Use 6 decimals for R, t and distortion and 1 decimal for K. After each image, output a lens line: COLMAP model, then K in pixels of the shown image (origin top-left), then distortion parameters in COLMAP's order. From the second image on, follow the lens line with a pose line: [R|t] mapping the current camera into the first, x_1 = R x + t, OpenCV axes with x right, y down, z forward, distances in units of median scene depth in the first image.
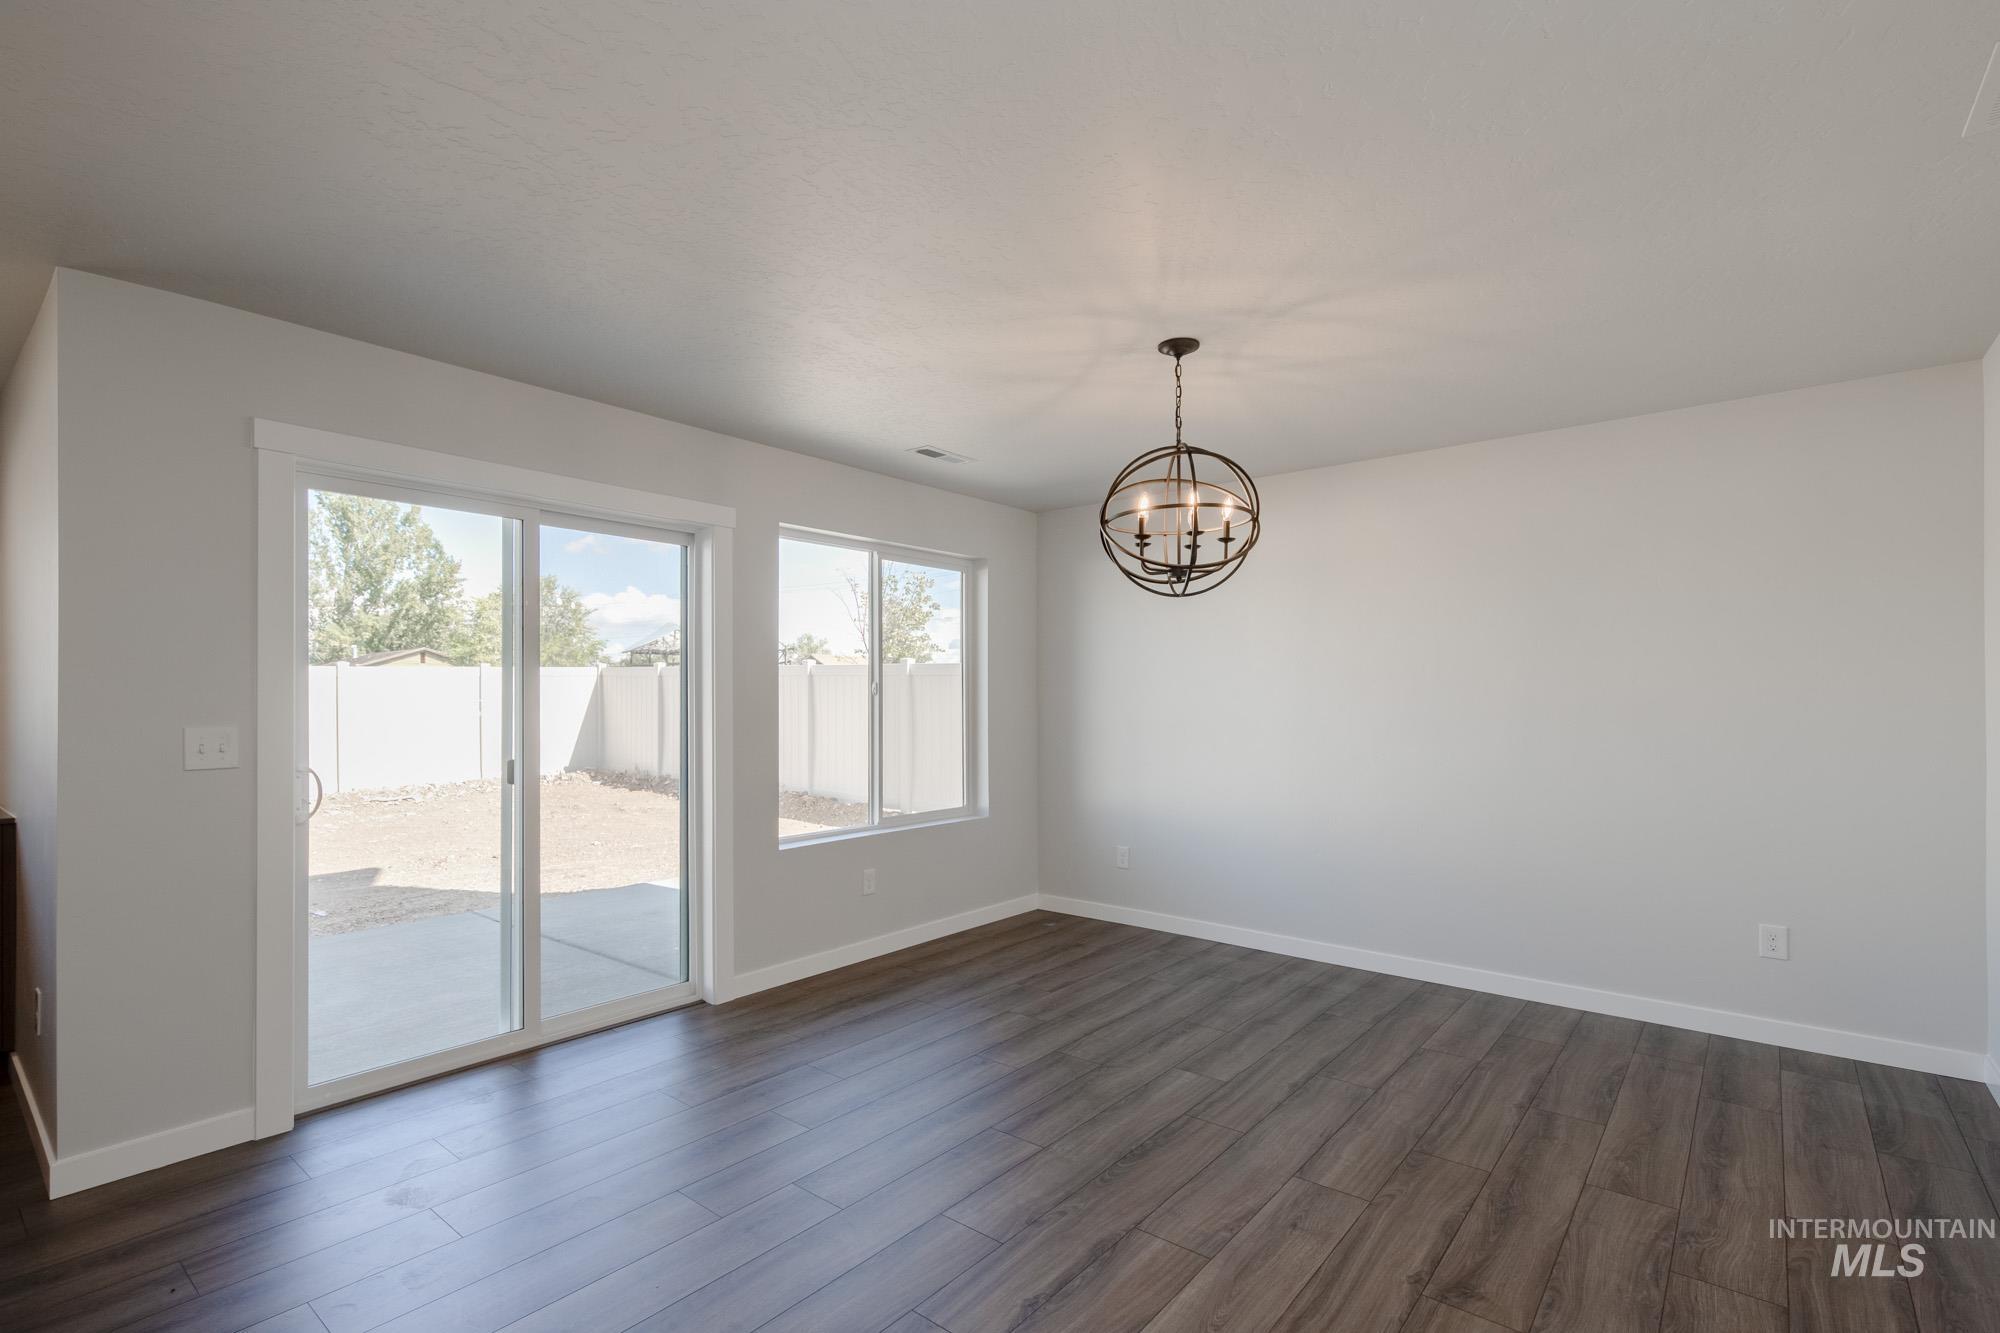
lens RADIAL K [[928.3, 0, 984.6], [0, 928.3, 696.8], [0, 0, 1]] dist [0.011301, -0.000375]
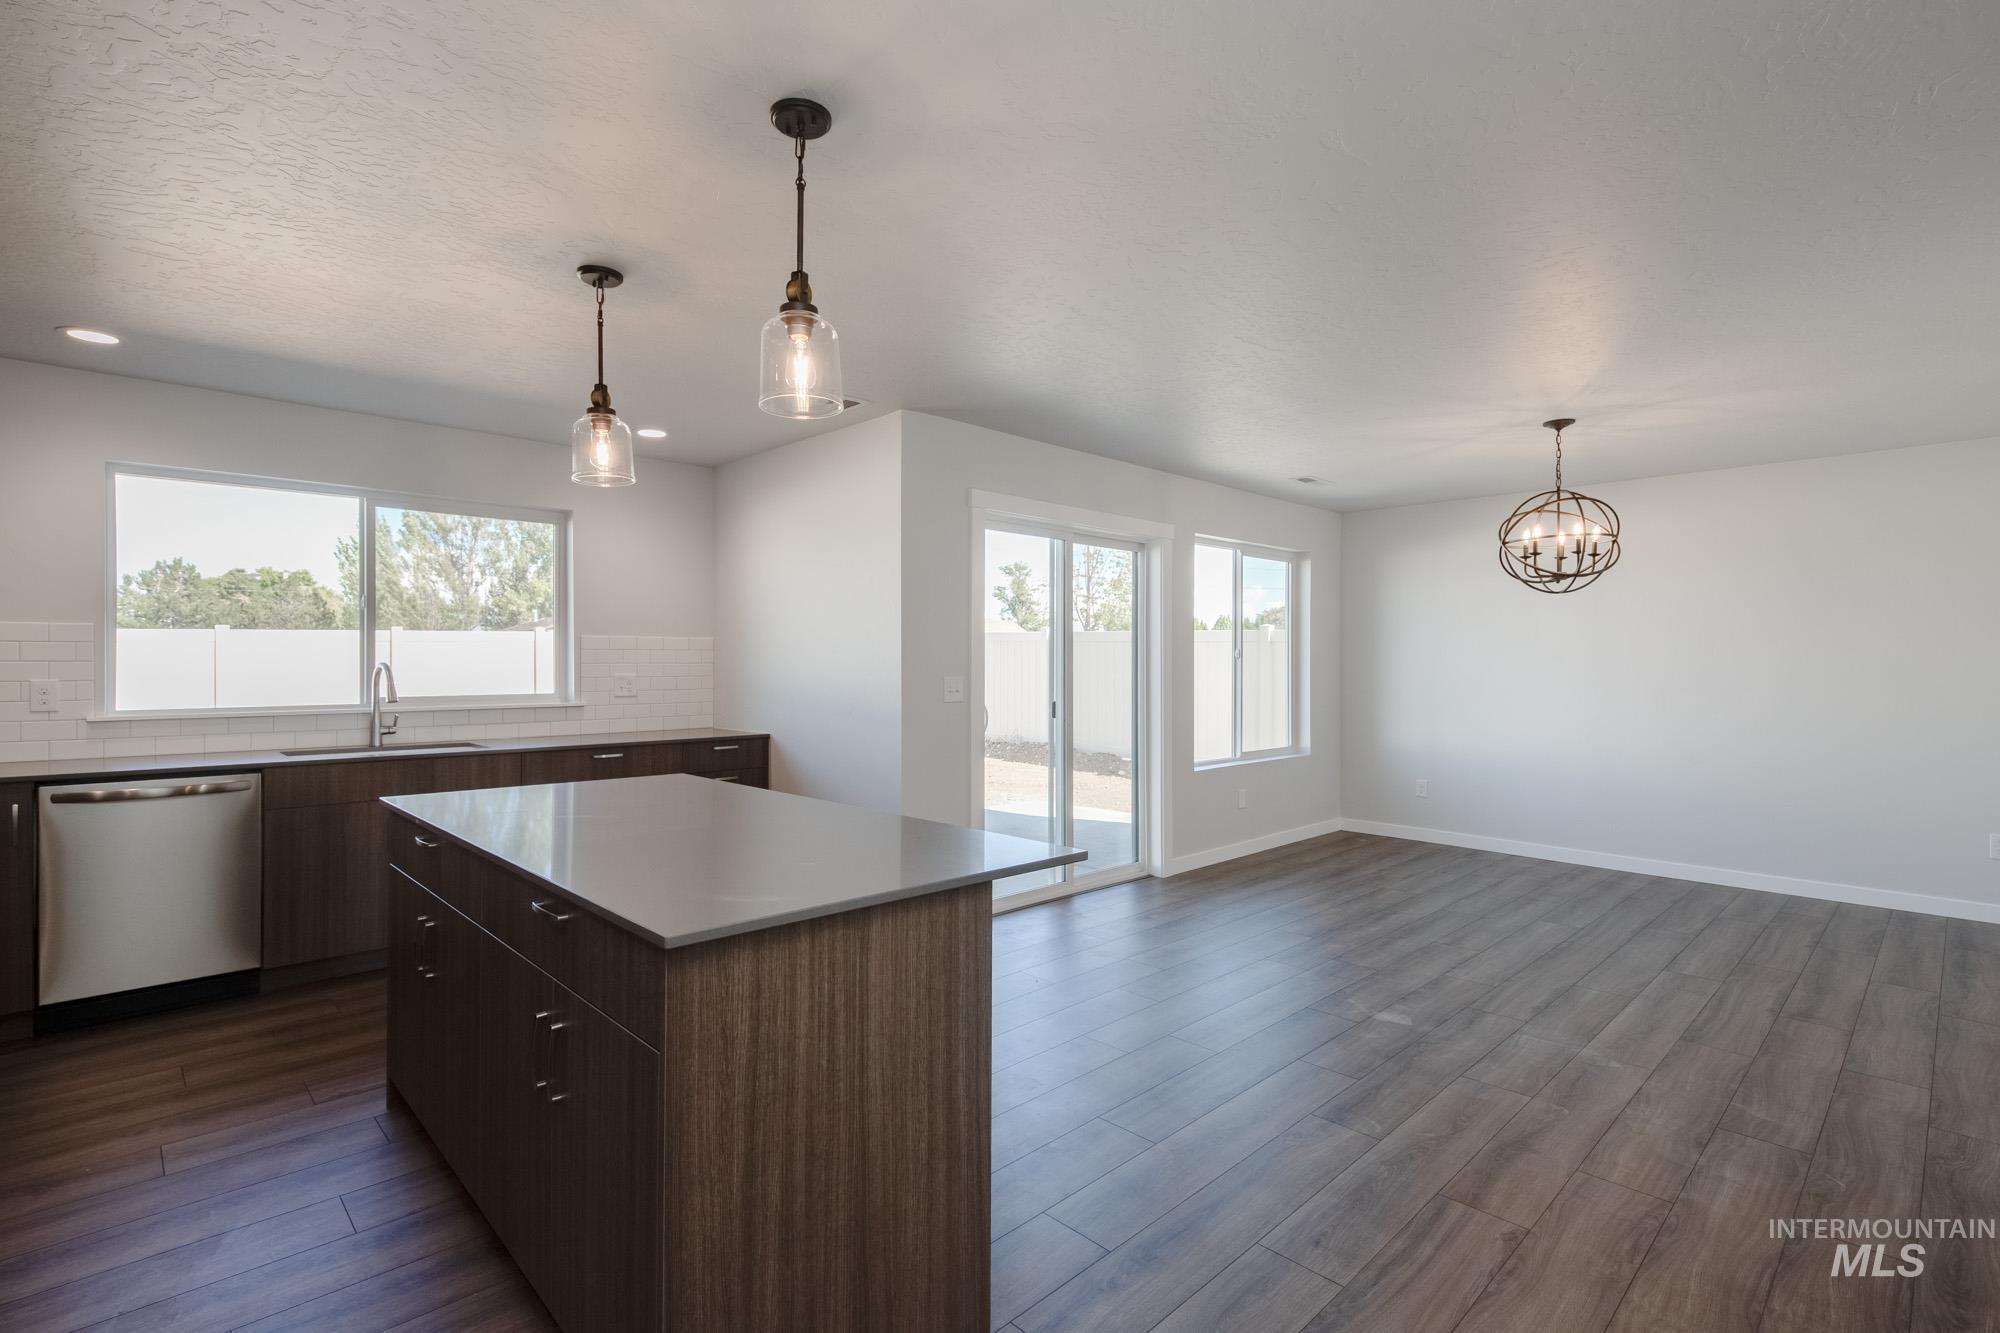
lens RADIAL K [[927.6, 0, 993.1], [0, 927.6, 664.9], [0, 0, 1]] dist [0.008046, -0.001996]
pose [[0.993766, 0.005995, -0.111328, -0.384322], [-0.005356, 0.999967, 0.006043, 0.000787], [0.111361, -0.005409, 0.993765, -0.420206]]
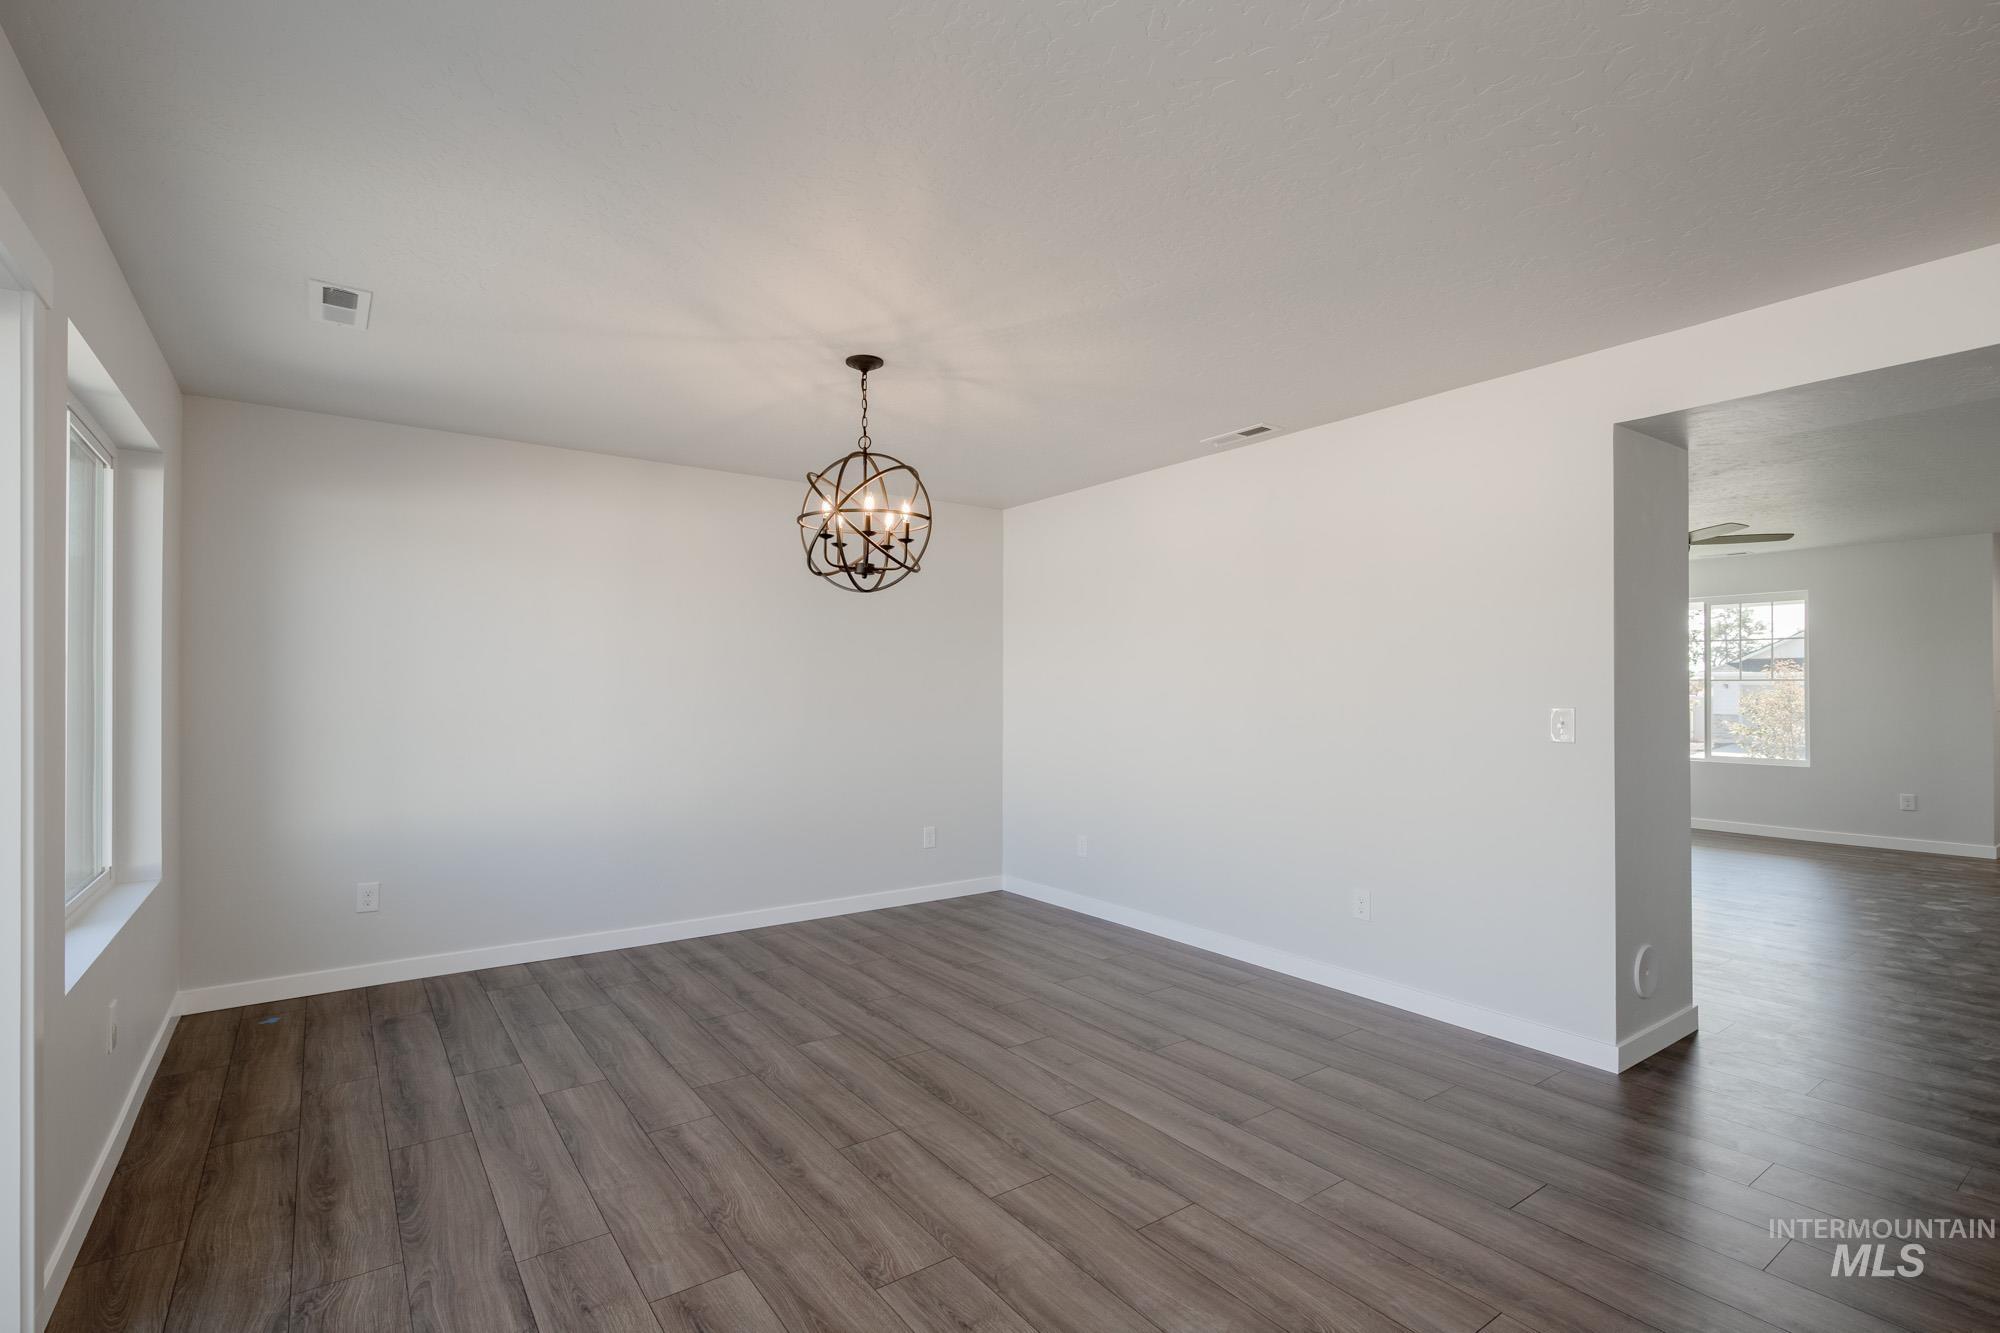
lens RADIAL K [[927.2, 0, 973.3], [0, 927.2, 678.6], [0, 0, 1]] dist [0.010680, -0.000174]
pose [[0.261835, 0.011189, 0.965048, -0.598742], [-0.003458, 0.999937, -0.010655, 0.003734], [-0.965106, -0.000548, 0.261858, 0.441150]]
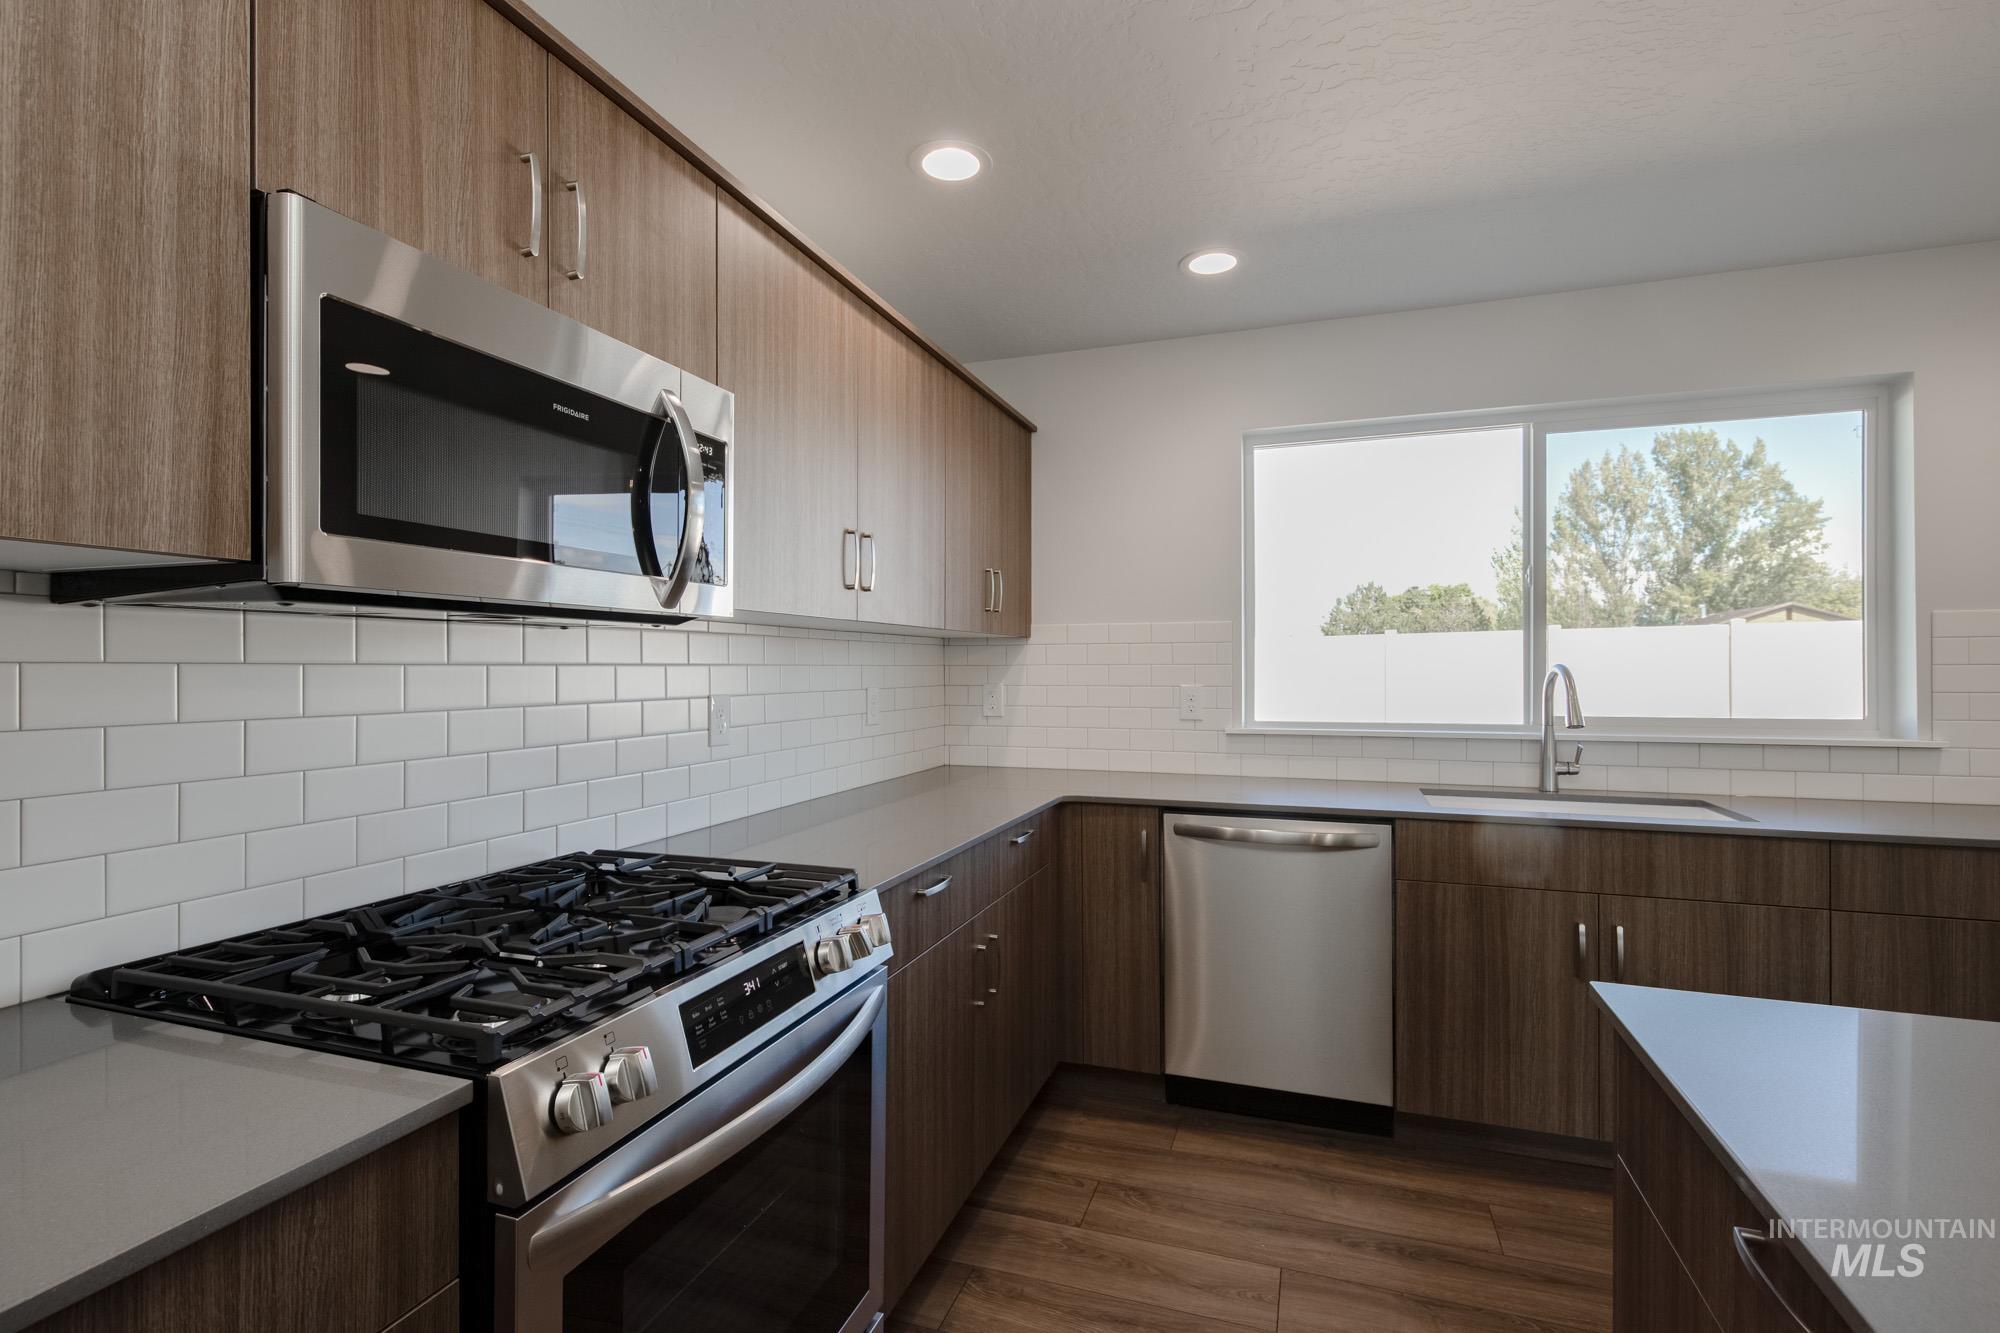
lens RADIAL K [[922.1, 0, 997.8], [0, 922.1, 671.8], [0, 0, 1]] dist [0.008368, -0.001153]
pose [[0.346822, 0.007846, -0.937898, -0.700475], [0.004871, 0.999936, 0.010166, 0.005331], [0.937918, -0.008094, 0.346762, -0.065228]]
